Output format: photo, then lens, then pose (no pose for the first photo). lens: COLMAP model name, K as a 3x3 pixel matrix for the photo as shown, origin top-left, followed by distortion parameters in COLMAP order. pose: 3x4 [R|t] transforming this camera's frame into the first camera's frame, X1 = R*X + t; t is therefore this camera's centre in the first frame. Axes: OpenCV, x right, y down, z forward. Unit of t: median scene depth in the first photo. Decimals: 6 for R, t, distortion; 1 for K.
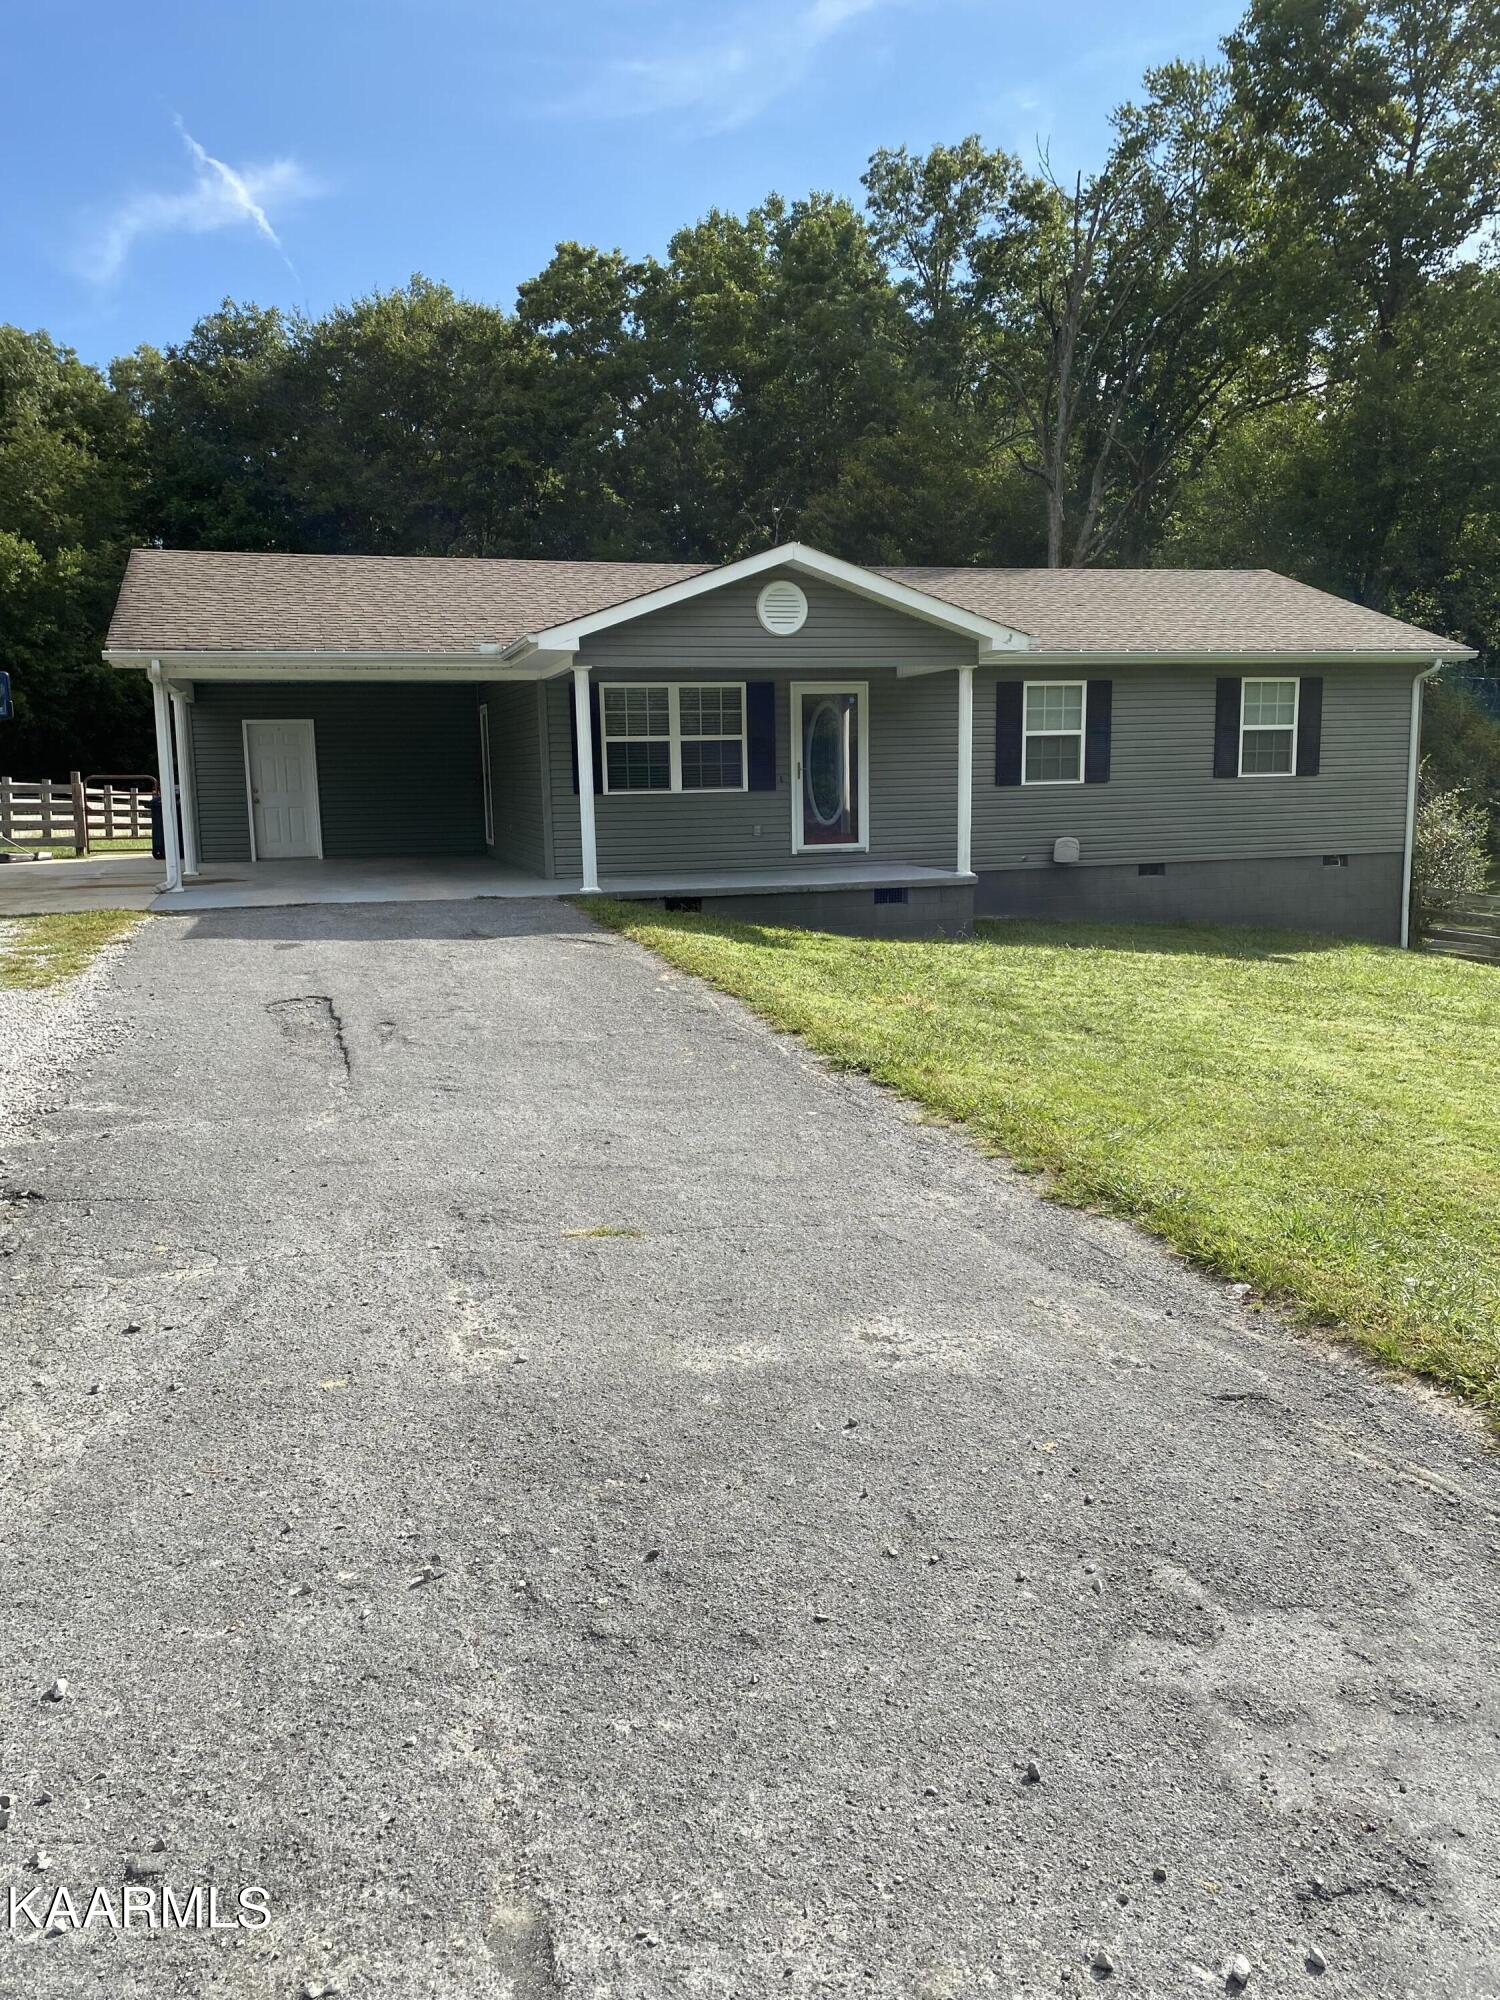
lens RADIAL K [[1528.9, 0, 725.4], [0, 1528.9, 997.6], [0, 0, 1]] dist [0.040117, -0.012701]
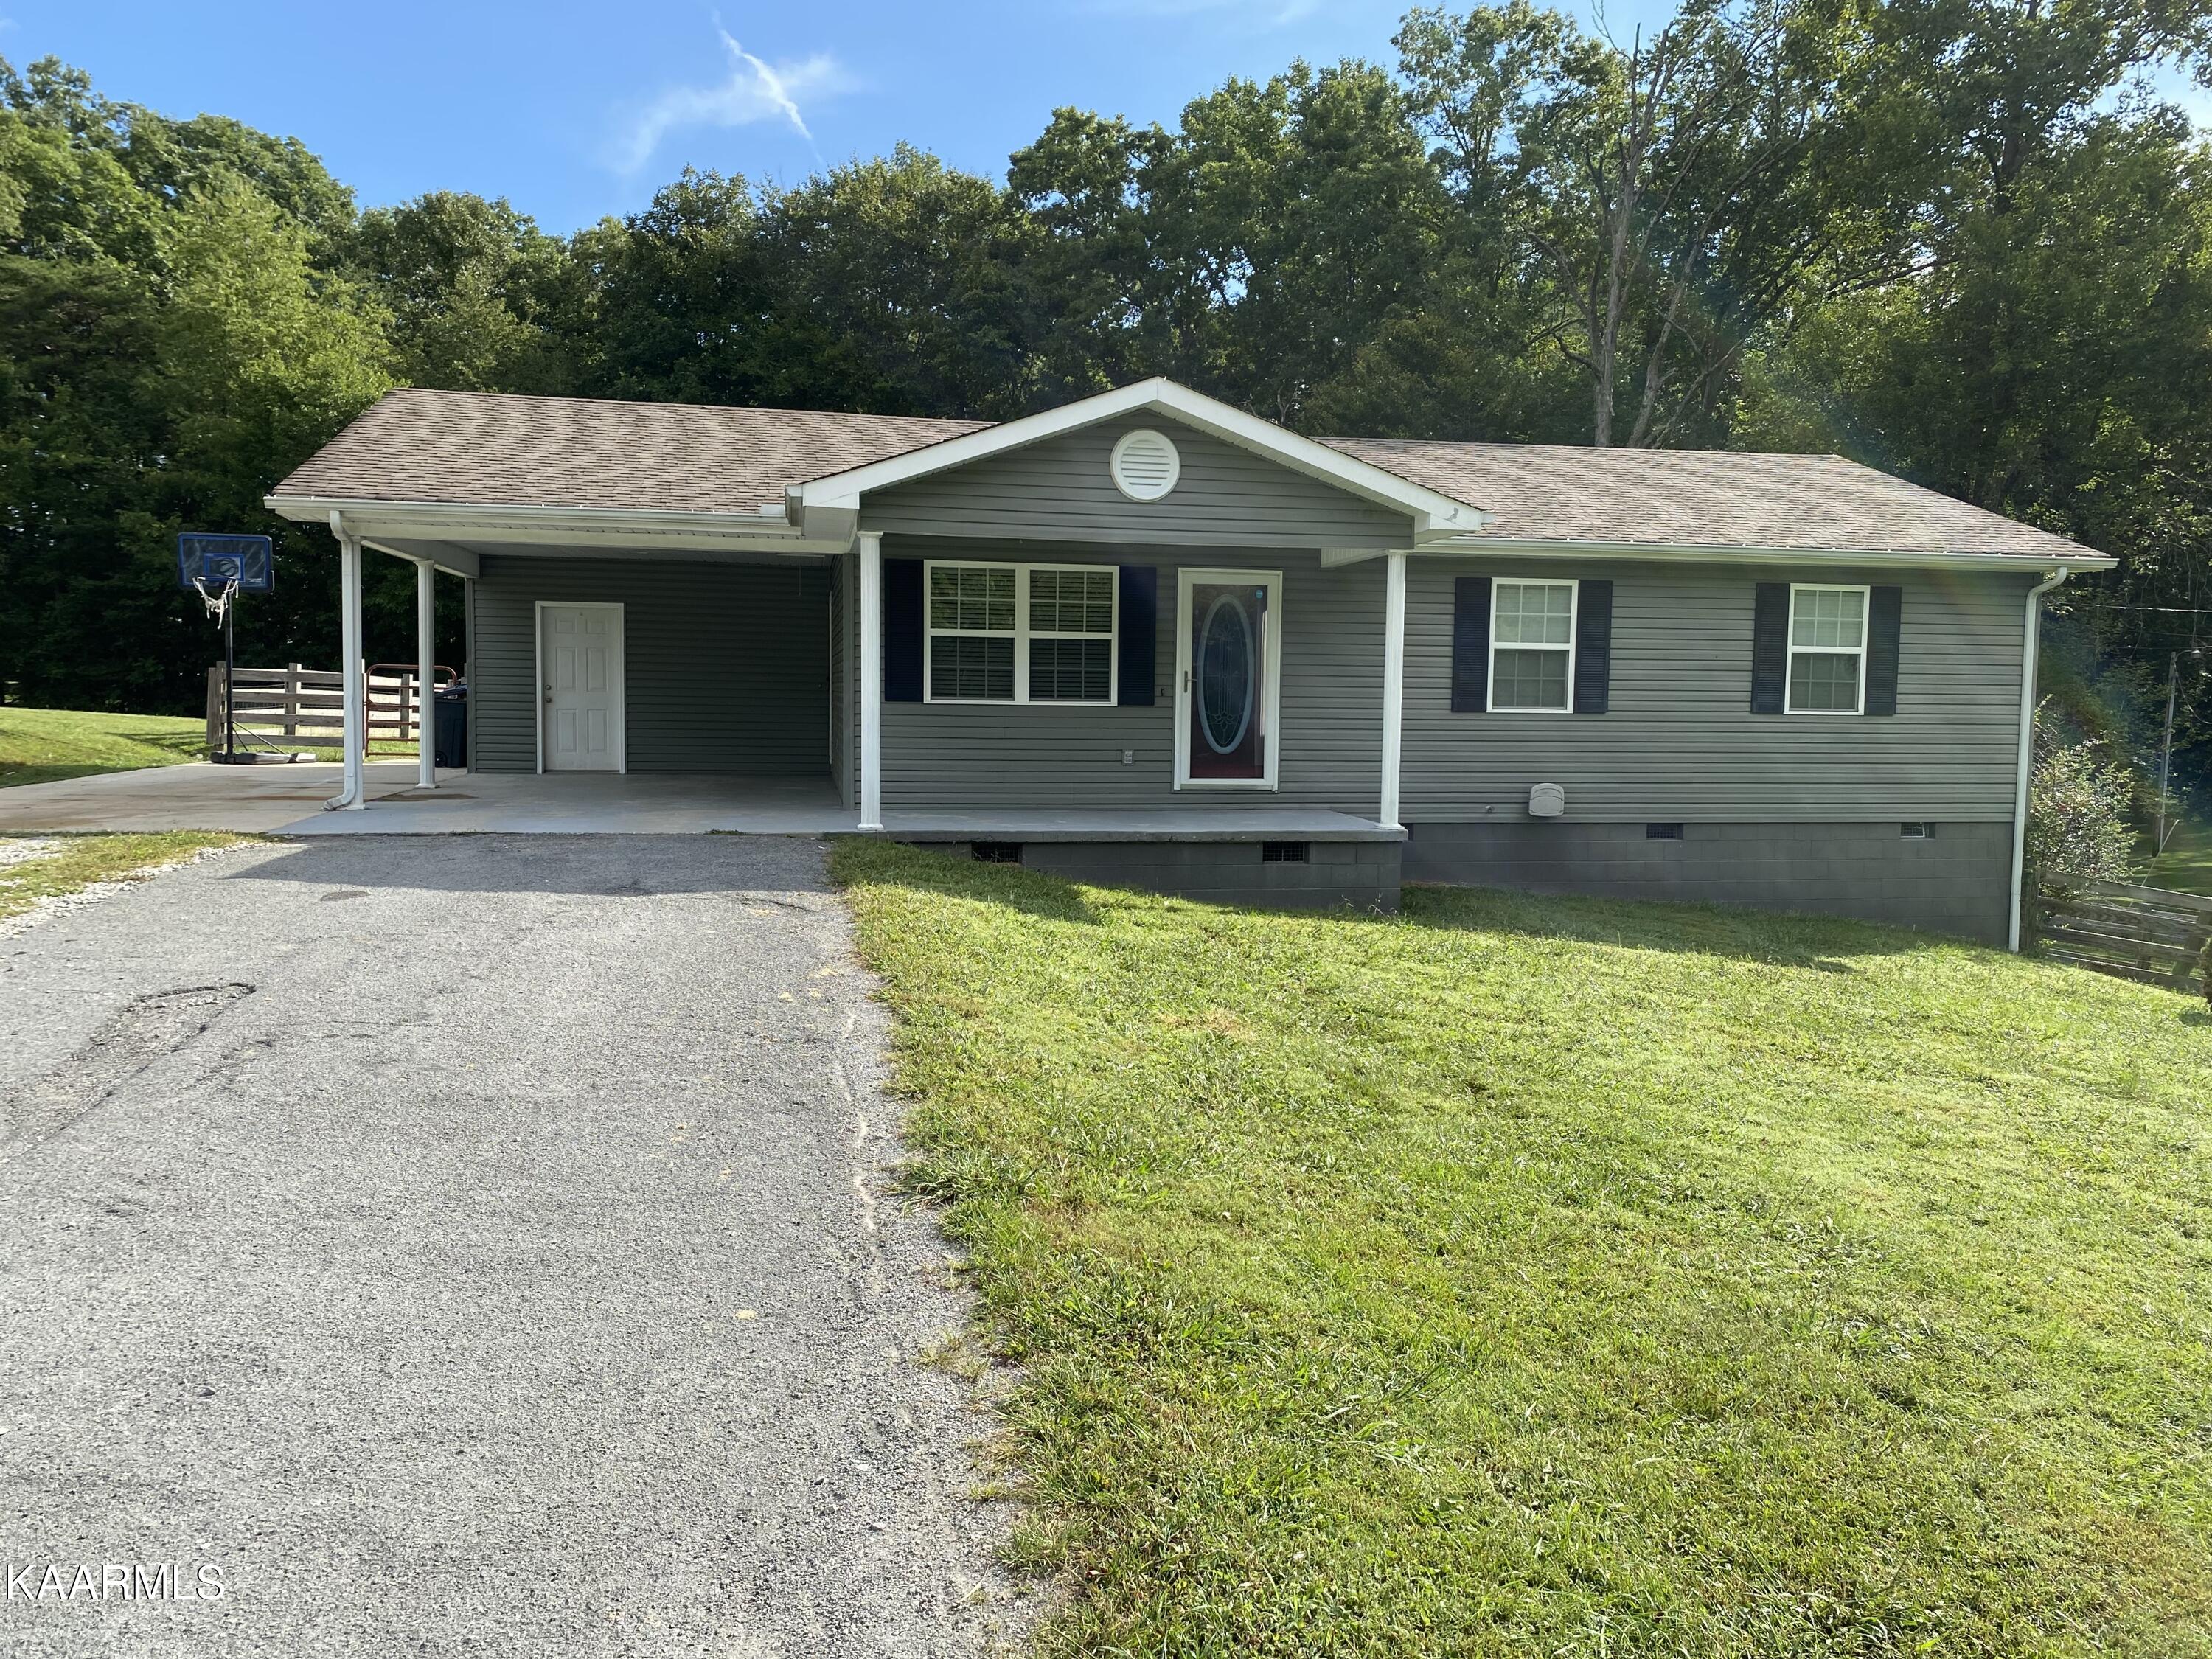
lens RADIAL K [[1690.9, 0, 1117.0], [0, 1690.9, 801.3], [0, 0, 1]] dist [0.040117, -0.012701]
pose [[0.996155, 0.040218, -0.077835, 0.064280], [-0.046489, 0.995670, -0.080504, -0.015840], [0.074260, 0.083813, 0.993711, 0.130153]]
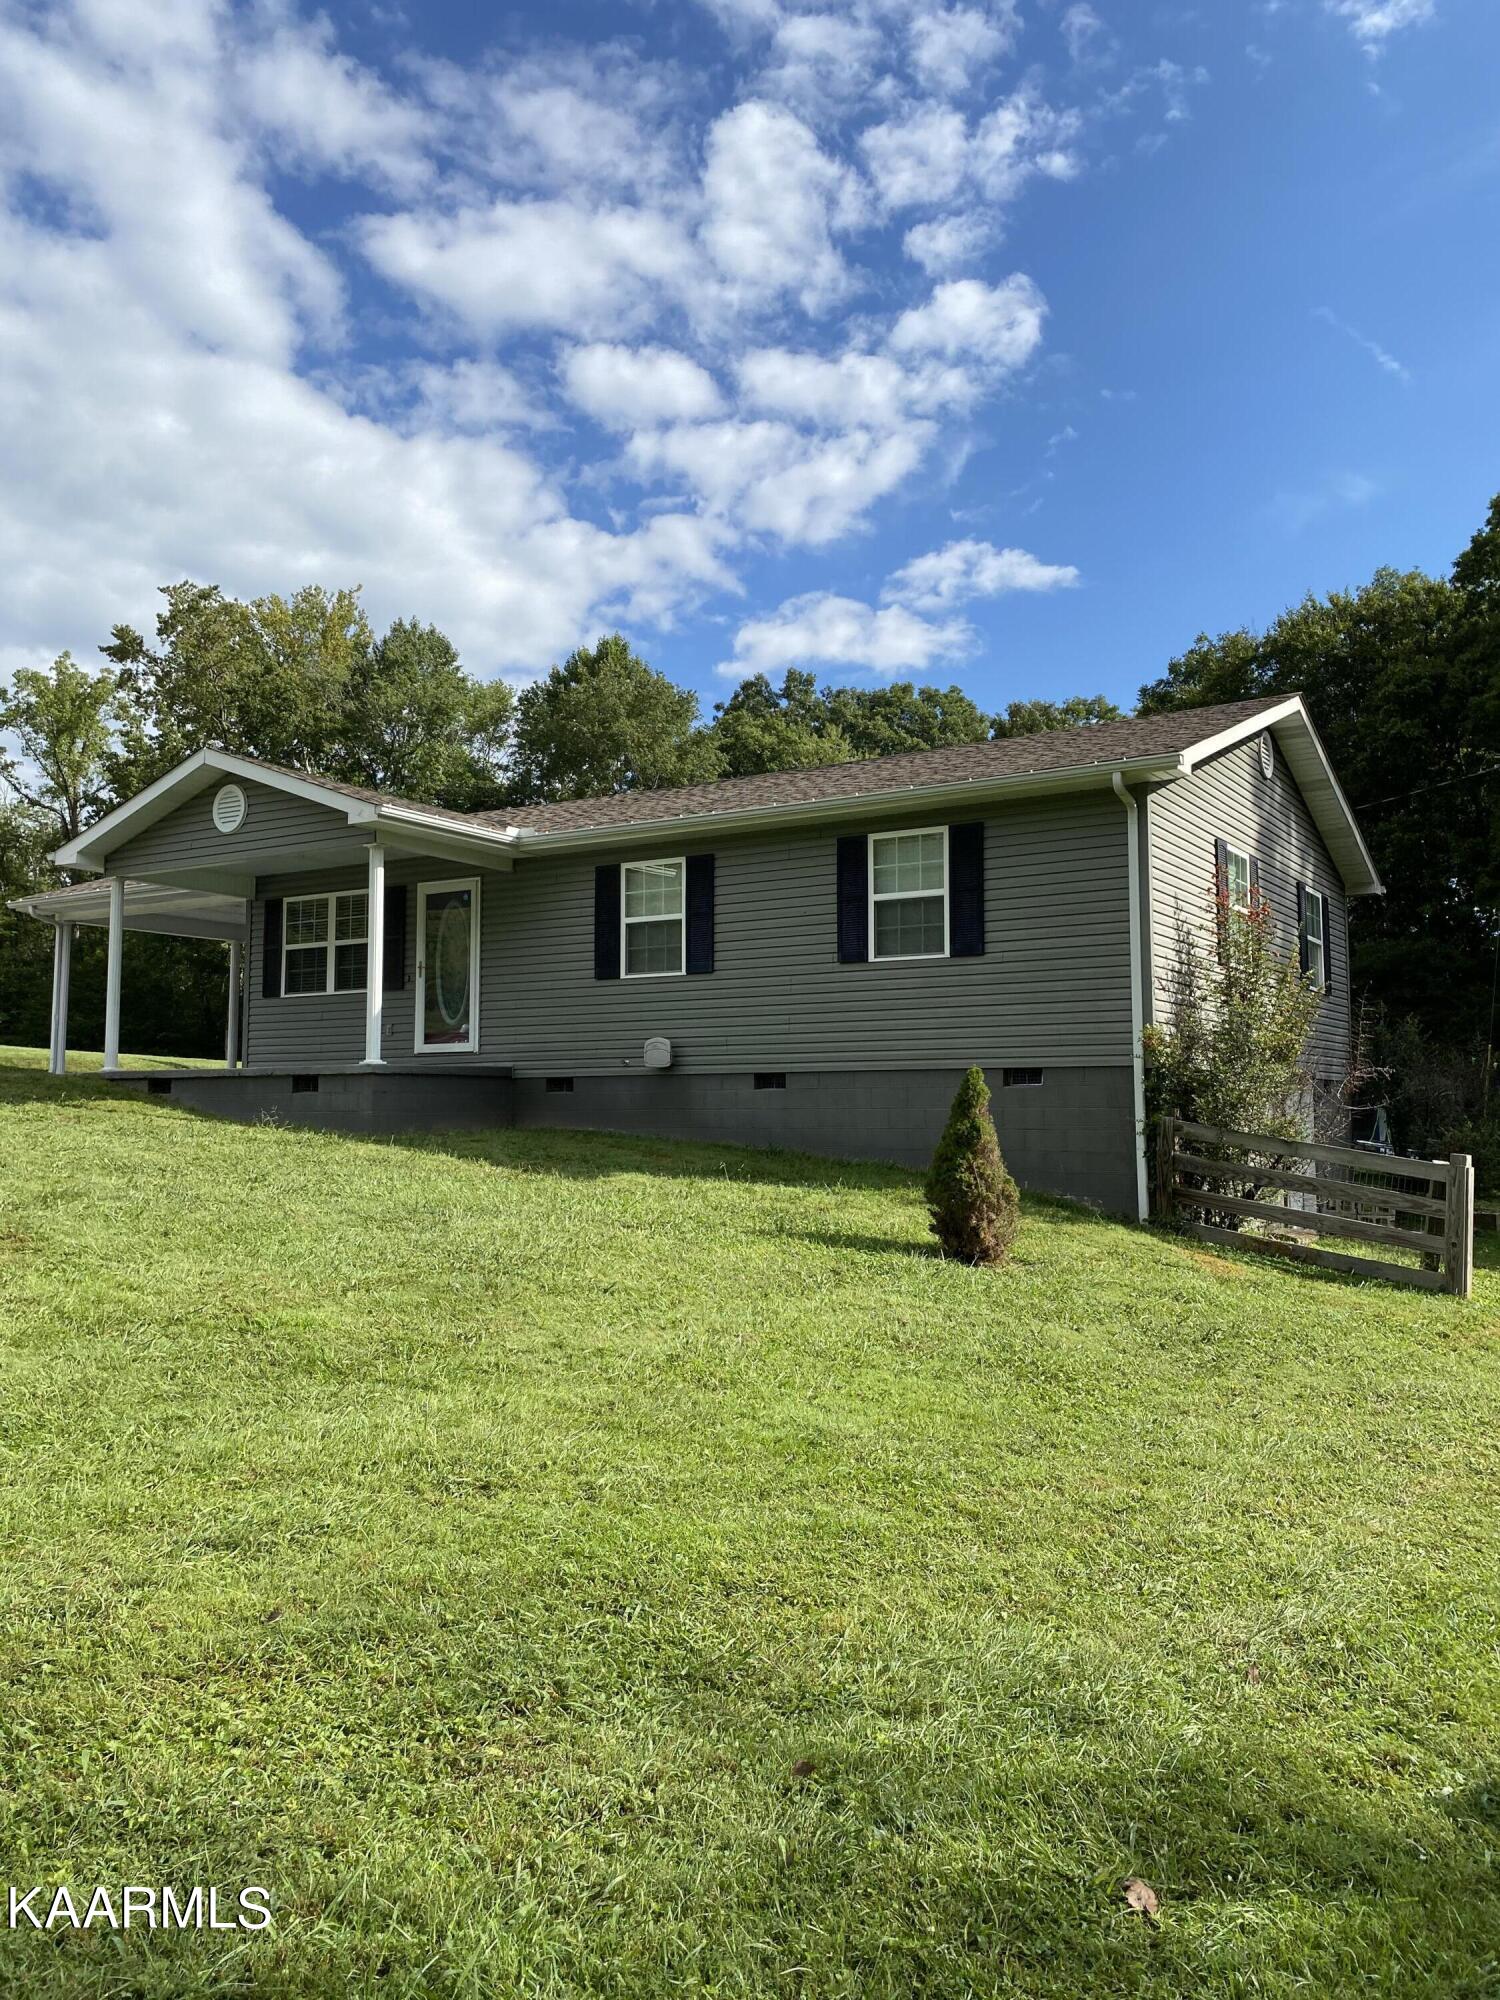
lens RADIAL K [[1528.9, 0, 725.4], [0, 1528.9, 997.6], [0, 0, 1]] dist [0.040117, -0.012701]
pose [[0.673529, -0.036021, -0.738282, 0.735353], [-0.123277, 0.979349, -0.160247, 0.003041], [0.728808, 0.198944, 0.655180, 0.399633]]
